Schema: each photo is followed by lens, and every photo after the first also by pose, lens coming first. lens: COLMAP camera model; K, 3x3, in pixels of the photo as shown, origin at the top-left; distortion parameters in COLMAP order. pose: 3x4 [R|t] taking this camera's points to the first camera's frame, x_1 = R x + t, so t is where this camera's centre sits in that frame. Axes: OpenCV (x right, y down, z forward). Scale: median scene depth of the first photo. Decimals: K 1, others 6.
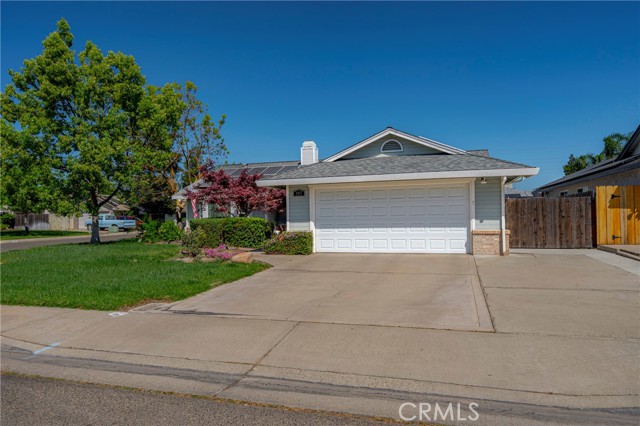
lens RADIAL K [[427.8, 0, 320.8], [0, 427.8, 212.3], [0, 0, 1]] dist [0.012057, 0.000527]
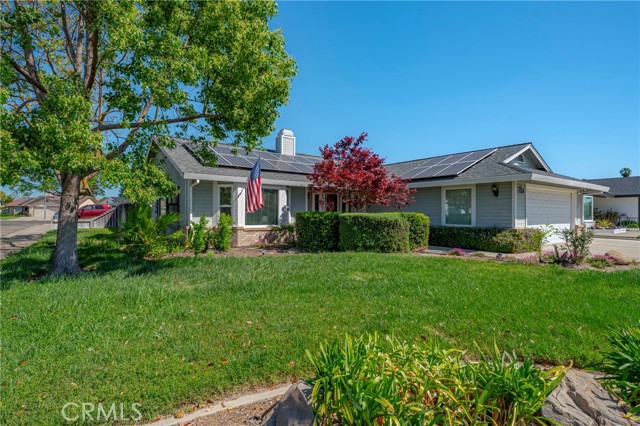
lens RADIAL K [[325.3, 0, 320.2], [0, 325.3, 212.1], [0, 0, 1]] dist [-0.004729, -0.000457]
pose [[0.589426, 0.022581, 0.807507, -0.778418], [-0.031863, 0.999481, -0.004691, 0.021338], [-0.807194, -0.022964, 0.589840, 0.755413]]
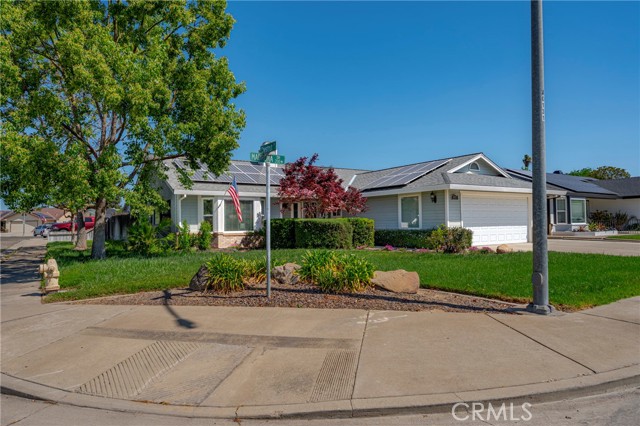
lens RADIAL K [[409.3, 0, 318.9], [0, 409.3, 214.9], [0, 0, 1]] dist [0.001059, 0.000317]
pose [[0.640339, 0.024970, 0.767687, -0.952516], [-0.013964, 0.999685, -0.020868, 0.028009], [-0.767966, 0.002643, 0.640485, 0.454052]]
